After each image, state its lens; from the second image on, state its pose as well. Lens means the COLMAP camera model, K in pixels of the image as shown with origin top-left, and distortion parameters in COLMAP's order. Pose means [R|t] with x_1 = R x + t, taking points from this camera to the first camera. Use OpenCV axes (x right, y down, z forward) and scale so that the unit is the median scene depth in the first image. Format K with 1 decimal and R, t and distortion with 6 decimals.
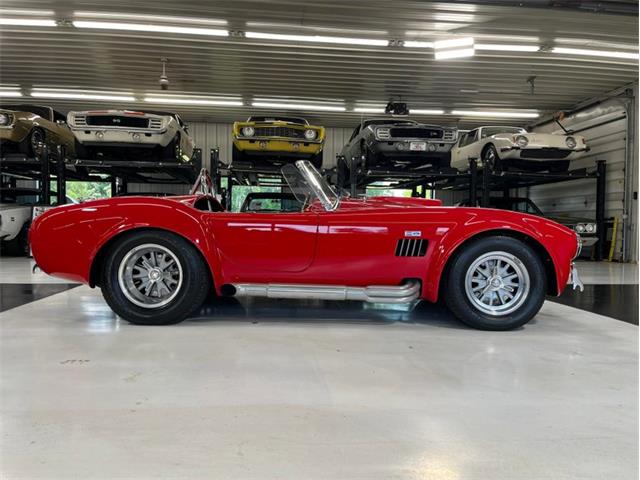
lens RADIAL K [[488.6, 0, 320.0], [0, 488.6, 240.0], [0, 0, 1]] dist [0.056163, -0.085409]
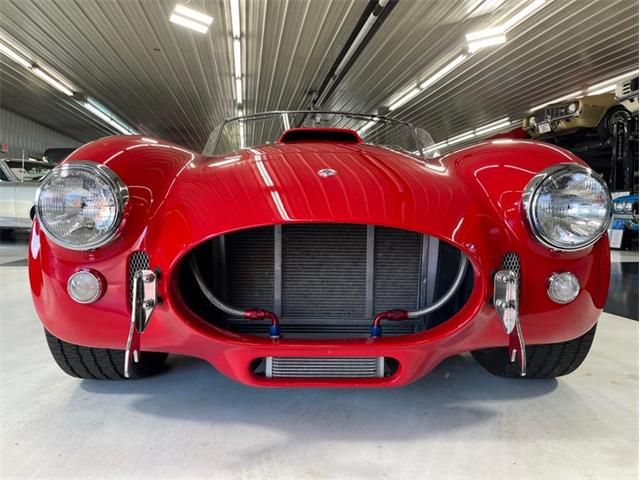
lens RADIAL K [[488.6, 0, 320.0], [0, 488.6, 240.0], [0, 0, 1]] dist [0.056163, -0.085409]
pose [[0.052887, 0.034669, -0.997998, 0.304535], [-0.035761, 0.998822, 0.032803, 0.005836], [0.997960, 0.033955, 0.054065, 0.409942]]
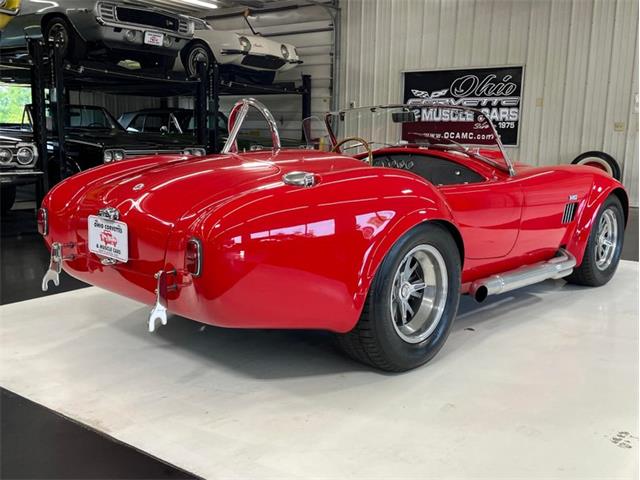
lens RADIAL K [[632.7, 0, 320.0], [0, 632.7, 240.0], [0, 0, 1]] dist [0.115641, -0.315639]
pose [[0.666794, -0.122227, 0.735151, -0.347255], [0.010928, 0.987956, 0.154348, -0.043865], [-0.745162, -0.094884, 0.660099, 0.186184]]
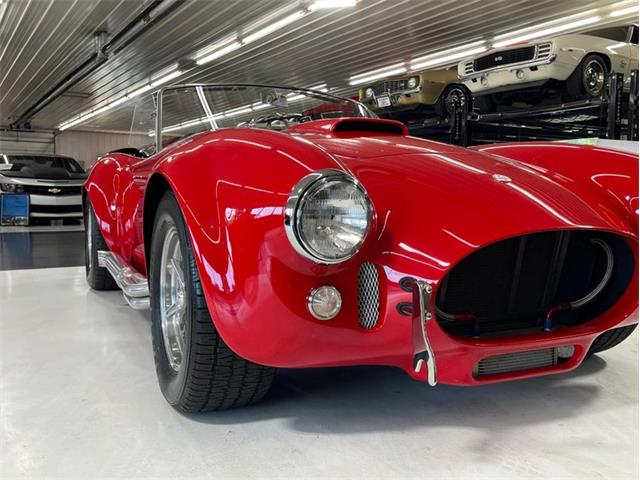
lens RADIAL K [[600.7, 0, 320.0], [0, 600.7, 240.0], [0, 0, 1]] dist [0.034878, -0.002045]
pose [[0.444779, 0.057063, -0.893821, 0.303600], [-0.025671, 0.998371, 0.050963, 0.002011], [0.895272, 0.000278, 0.445519, 0.296601]]
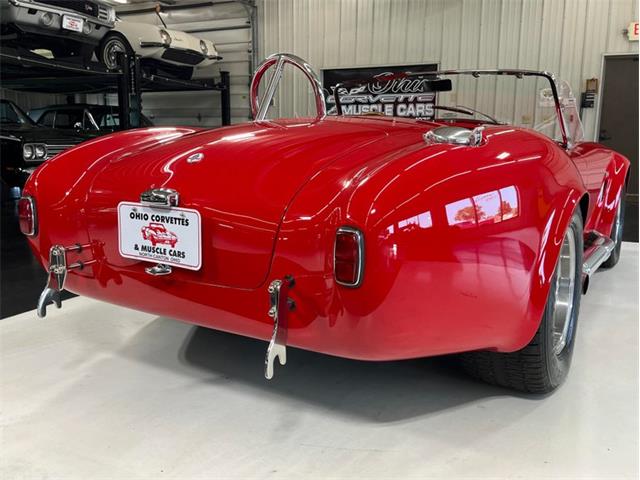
lens RADIAL K [[570.0, 0, 320.0], [0, 570.0, 240.0], [0, 0, 1]] dist [0.050280, -0.058099]
pose [[0.508502, -0.155514, 0.846901, -0.321725], [0.021981, 0.985579, 0.167781, -0.028734], [-0.860780, -0.066702, 0.504587, 0.308725]]
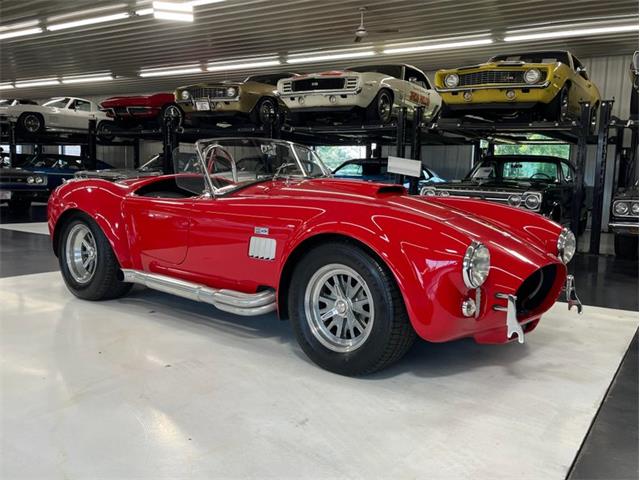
lens RADIAL K [[584.1, 0, 318.6], [0, 584.1, 250.9], [0, 0, 1]] dist [0.027304, -0.000451]
pose [[0.777352, 0.086048, -0.623153, 0.291131], [-0.038404, 0.995244, 0.089521, -0.023168], [0.627893, -0.045657, 0.776959, 0.111212]]
